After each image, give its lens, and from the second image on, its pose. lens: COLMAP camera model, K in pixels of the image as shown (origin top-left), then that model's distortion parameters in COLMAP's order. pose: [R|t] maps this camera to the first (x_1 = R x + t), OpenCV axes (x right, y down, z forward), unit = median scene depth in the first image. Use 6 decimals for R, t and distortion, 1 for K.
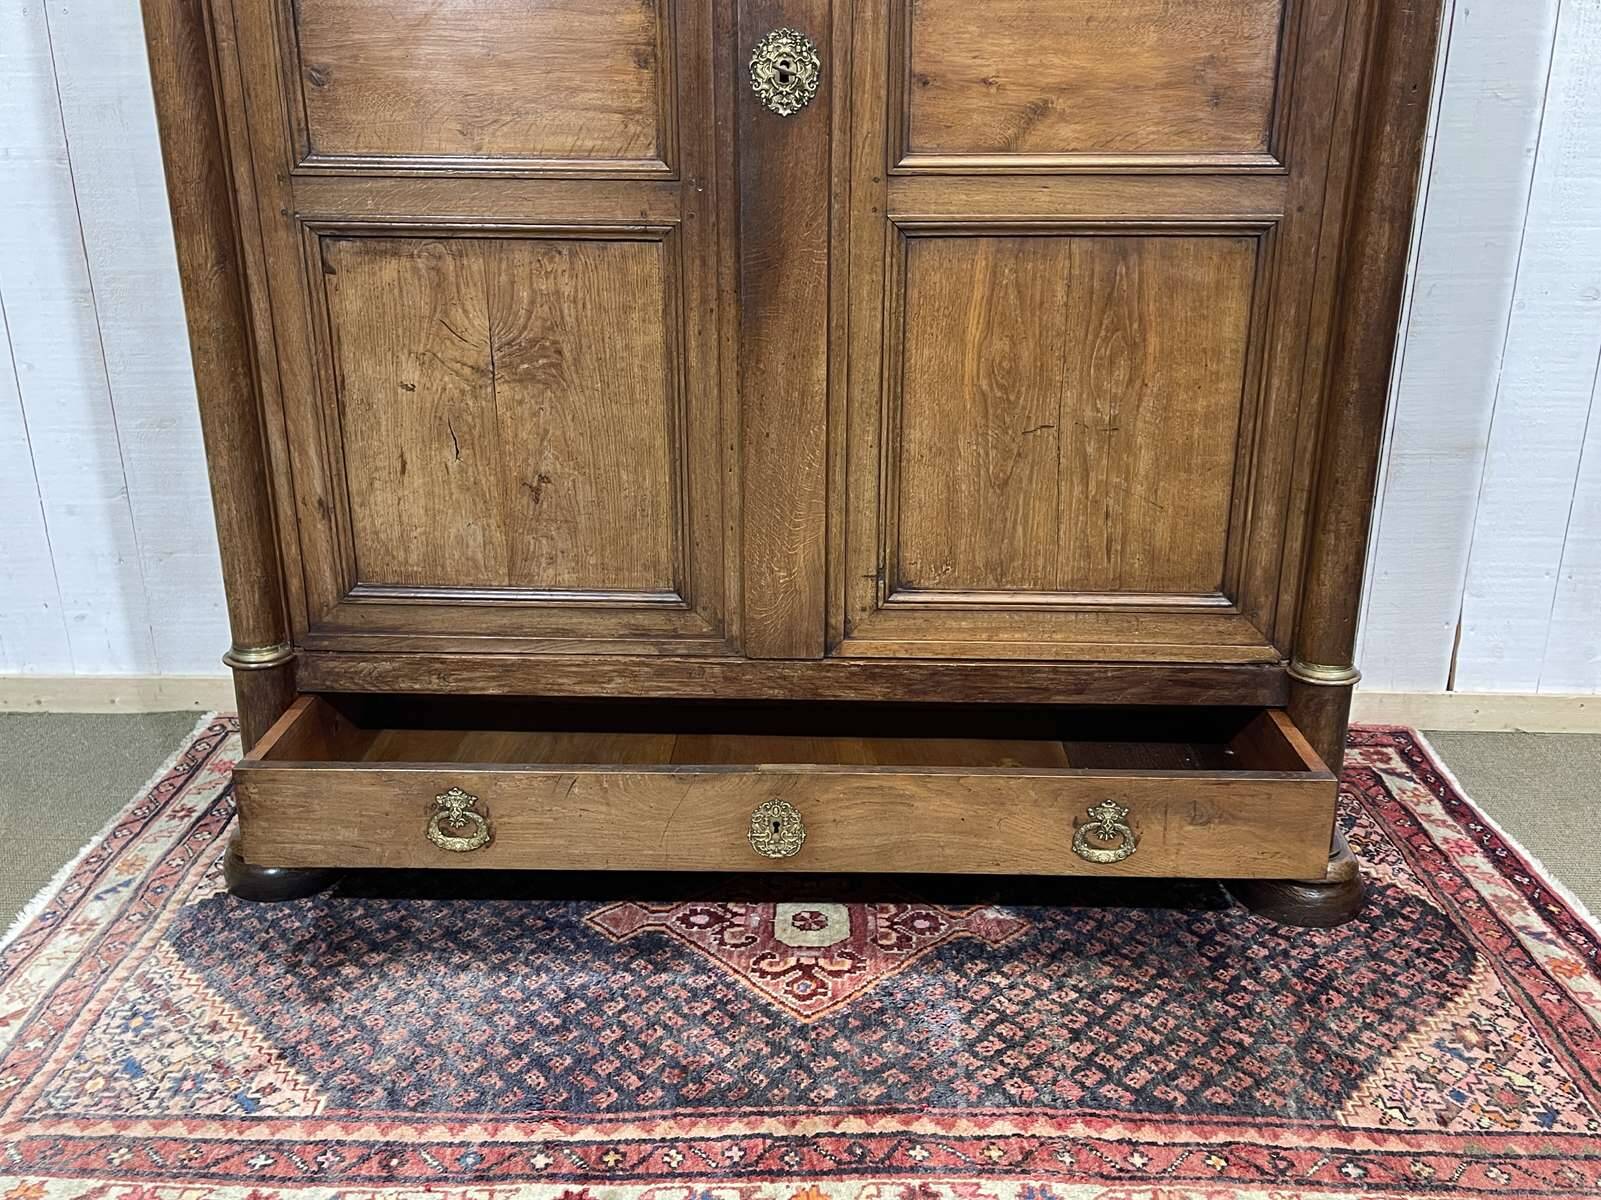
lens RADIAL K [[1414.0, 0, 803.2], [0, 1414.0, 591.3], [0, 0, 1]] dist [0.043085, -0.028124]
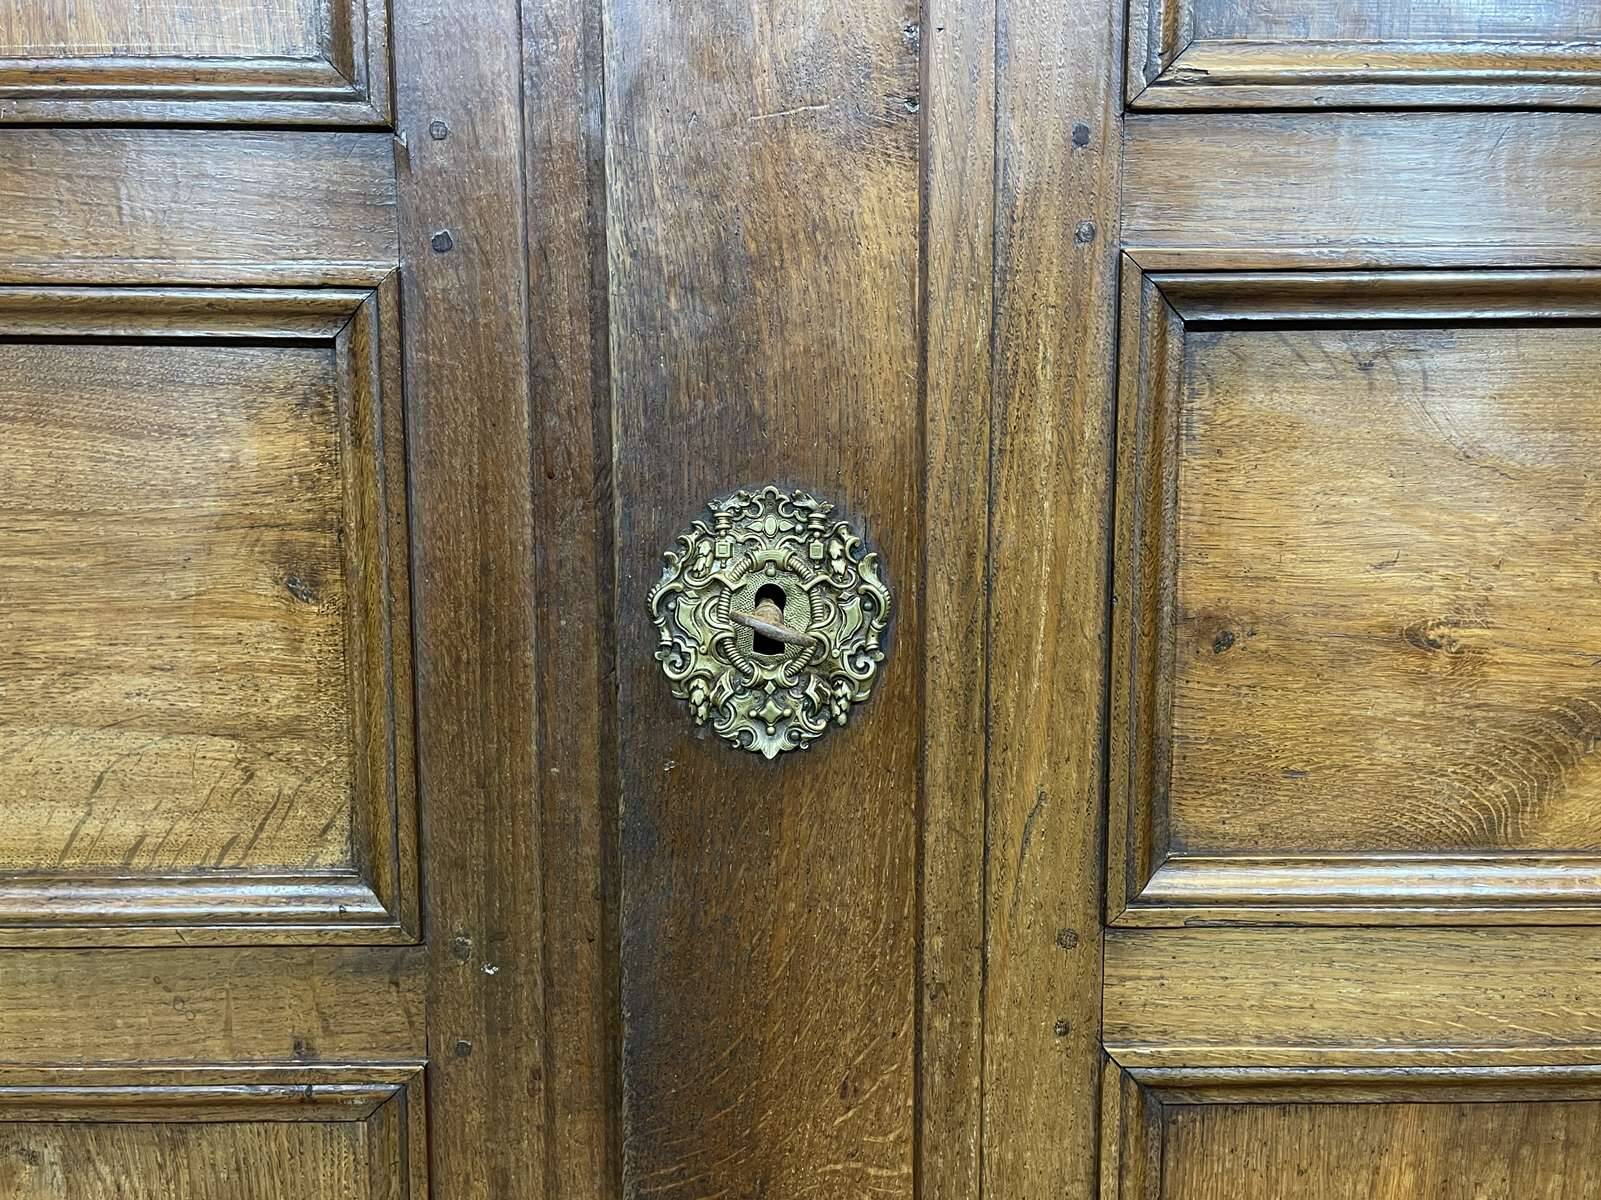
lens RADIAL K [[1414.0, 0, 803.2], [0, 1414.0, 591.3], [0, 0, 1]] dist [0.043085, -0.028124]
pose [[0.998701, -0.007262, 0.050426, -0.019639], [0.018291, 0.974908, -0.221856, -0.285400], [-0.047550, 0.222491, 0.973775, 0.663213]]
